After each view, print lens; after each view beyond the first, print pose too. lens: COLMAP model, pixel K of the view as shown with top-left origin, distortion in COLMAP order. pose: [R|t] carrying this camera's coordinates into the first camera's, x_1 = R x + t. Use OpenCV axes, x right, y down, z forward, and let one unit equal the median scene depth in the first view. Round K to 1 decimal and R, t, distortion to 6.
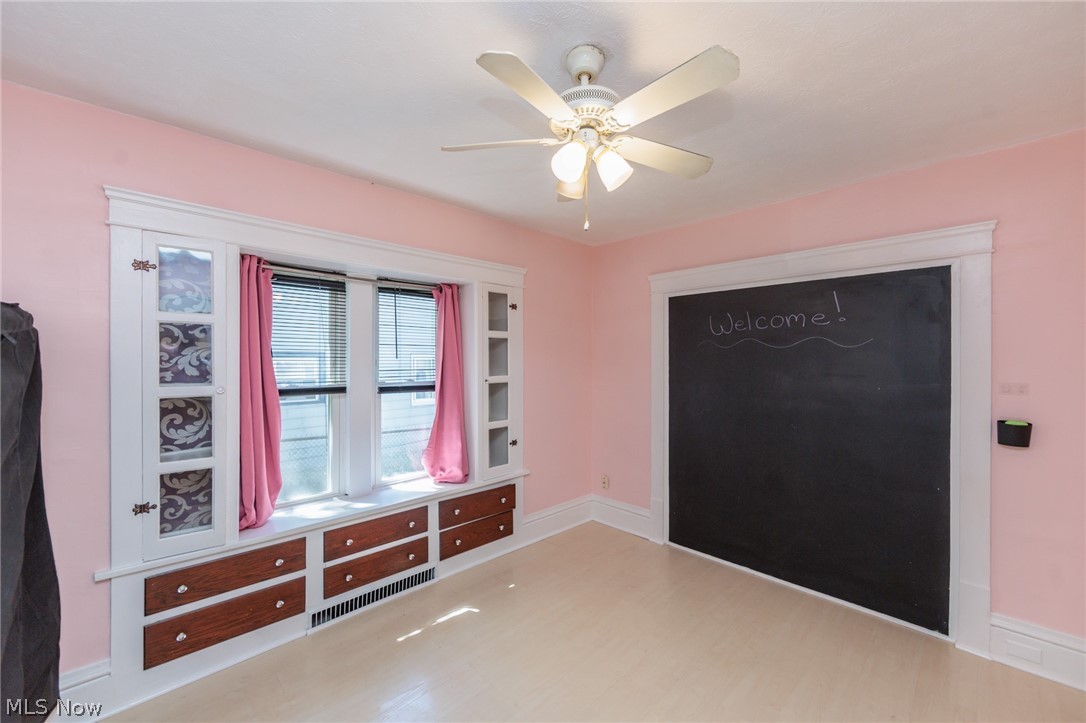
lens RADIAL K [[424.7, 0, 541.2], [0, 424.7, 359.8], [0, 0, 1]] dist [-0.000941, -0.000306]
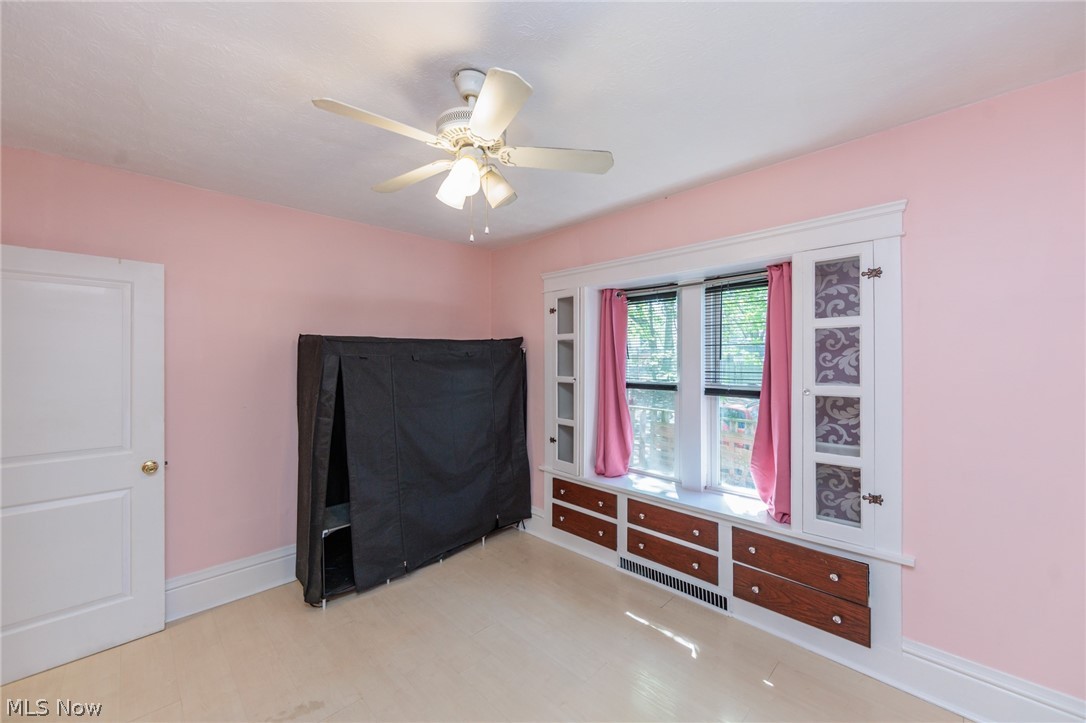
lens RADIAL K [[434.5, 0, 543.0], [0, 434.5, 361.5], [0, 0, 1]] dist [0.013114, -0.000082]
pose [[0.014985, 0.004164, -0.999879, 0.594234], [-0.000011, 0.999991, 0.004164, -0.002589], [0.999888, -0.000051, 0.014985, 0.562494]]
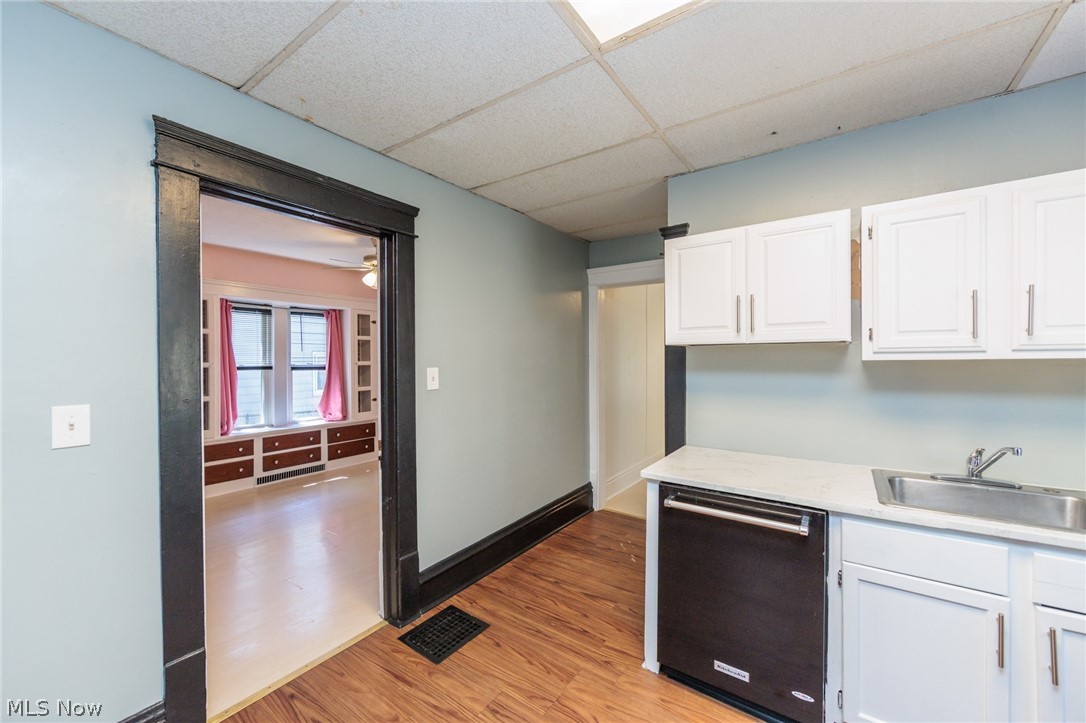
lens RADIAL K [[424.7, 0, 541.2], [0, 424.7, 359.8], [0, 0, 1]] dist [-0.000941, -0.000306]
pose [[0.981259, -0.004228, 0.192648, 0.295764], [0.003868, 0.999990, 0.002246, 0.031727], [-0.192655, -0.001458, 0.981265, -0.923115]]
